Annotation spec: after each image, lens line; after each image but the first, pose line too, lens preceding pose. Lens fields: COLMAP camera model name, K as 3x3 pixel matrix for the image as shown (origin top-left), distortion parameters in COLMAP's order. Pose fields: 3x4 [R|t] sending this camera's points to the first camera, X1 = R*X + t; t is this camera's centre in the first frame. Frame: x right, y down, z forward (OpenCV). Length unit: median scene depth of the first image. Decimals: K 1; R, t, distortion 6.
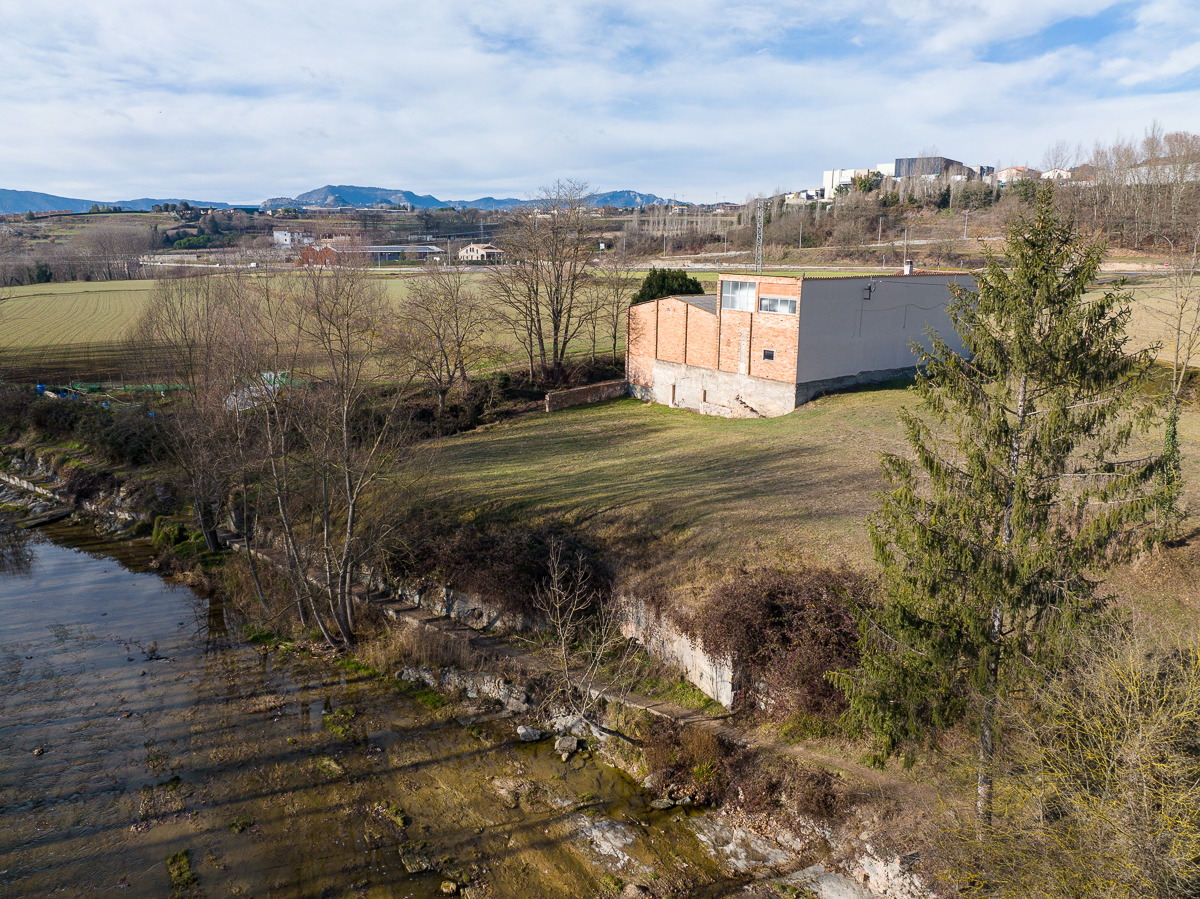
lens RADIAL K [[844.9, 0, 600.0], [0, 844.9, 449.5], [0, 0, 1]] dist [-0.040218, 0.006521]
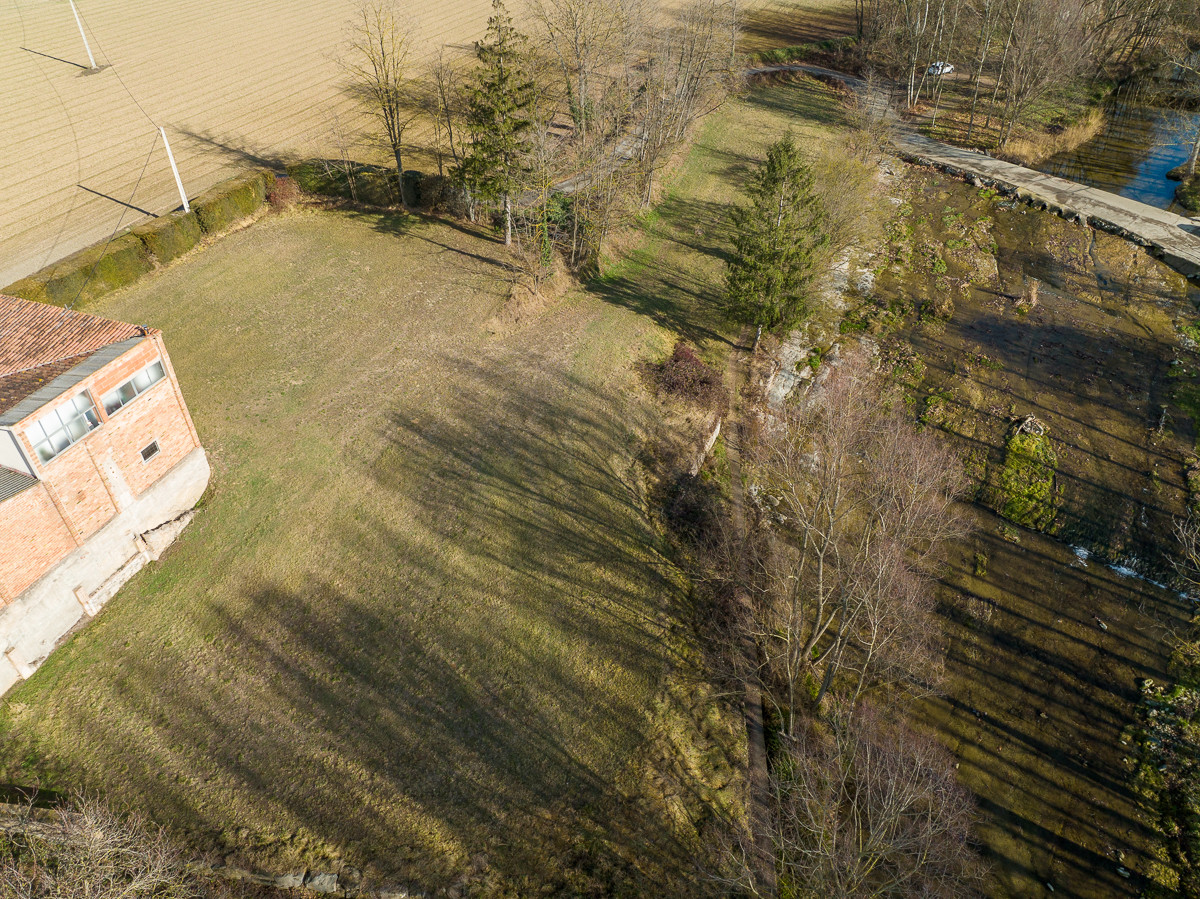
lens RADIAL K [[844.9, 0, 600.0], [0, 844.9, 449.5], [0, 0, 1]] dist [-0.040218, 0.006521]
pose [[-0.562052, -0.518772, 0.644184, -0.494066], [0.201754, 0.669326, 0.715051, -0.568733], [-0.802118, 0.531862, -0.271532, 0.925691]]
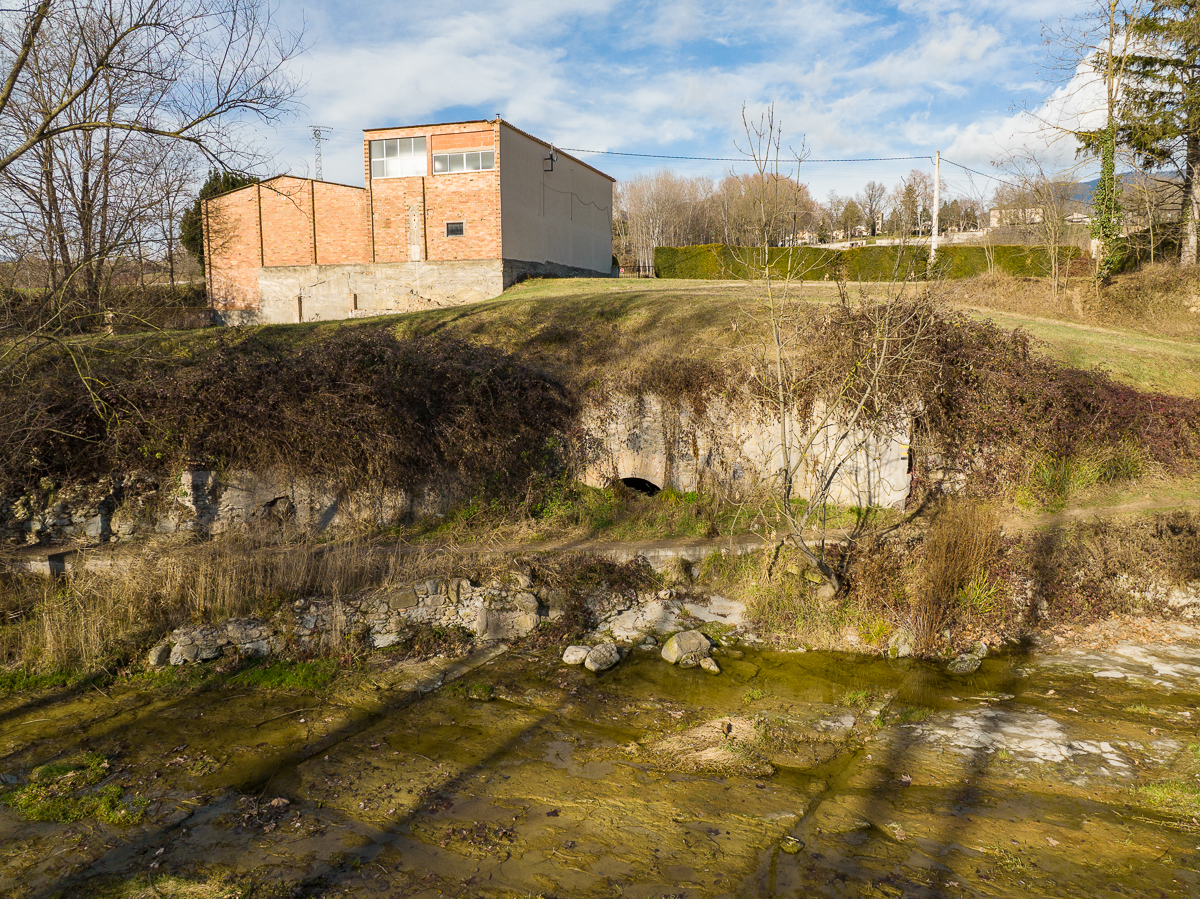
lens RADIAL K [[844.9, 0, 600.0], [0, 844.9, 449.5], [0, 0, 1]] dist [-0.040218, 0.006521]
pose [[0.791184, -0.105666, 0.602380, -0.187009], [0.152476, 0.987939, -0.026968, 0.133364], [-0.592266, 0.113185, 0.797753, 0.346692]]
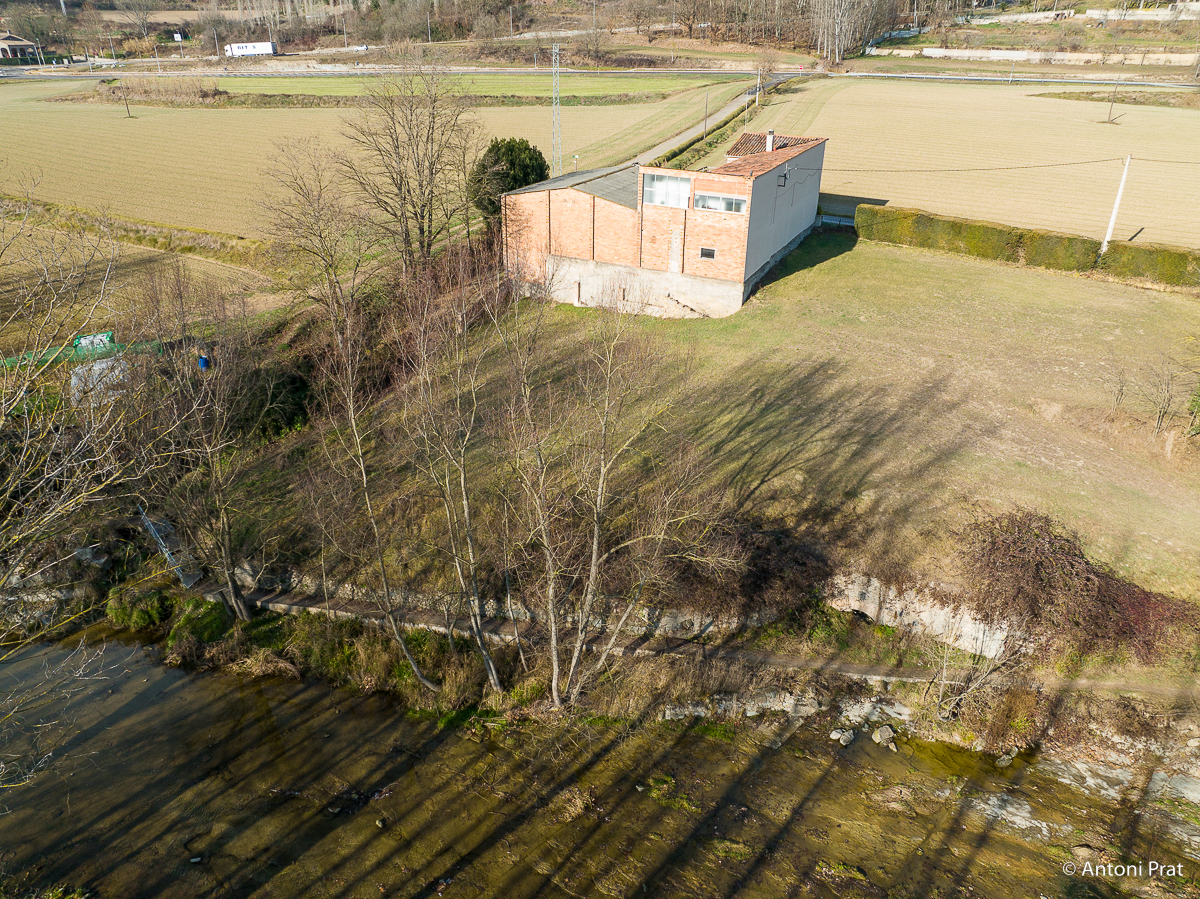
lens RADIAL K [[844.9, 0, 600.0], [0, 844.9, 449.5], [0, 0, 1]] dist [-0.040218, 0.006521]
pose [[0.879695, -0.216317, 0.423491, -0.398442], [0.106087, 0.957377, 0.268655, -0.178603], [-0.463555, -0.191407, 0.865147, 0.163646]]
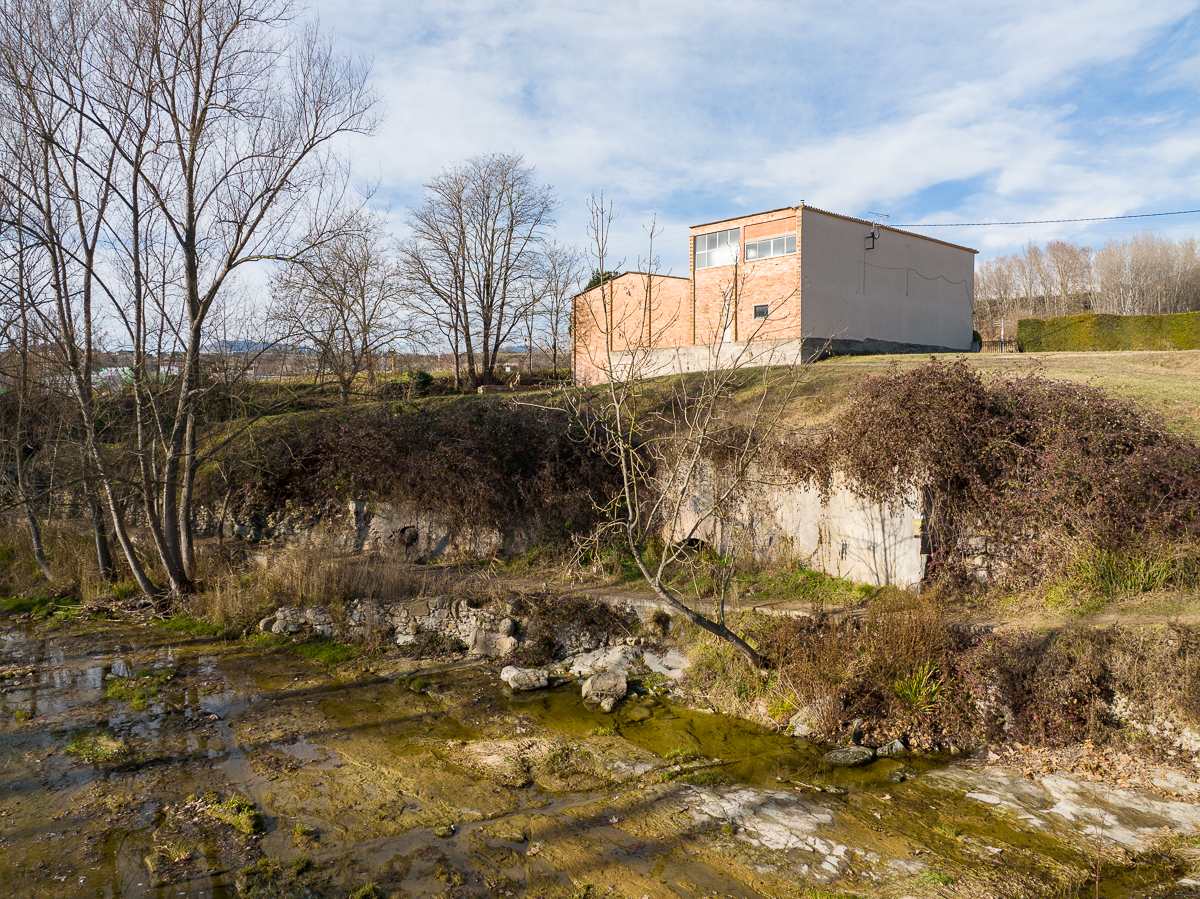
lens RADIAL K [[844.9, 0, 600.0], [0, 844.9, 449.5], [0, 0, 1]] dist [-0.040218, 0.006521]
pose [[0.992839, -0.016362, 0.118331, -0.053777], [0.037060, 0.983888, -0.174901, 0.161232], [-0.113563, 0.178034, 0.977450, 0.262080]]
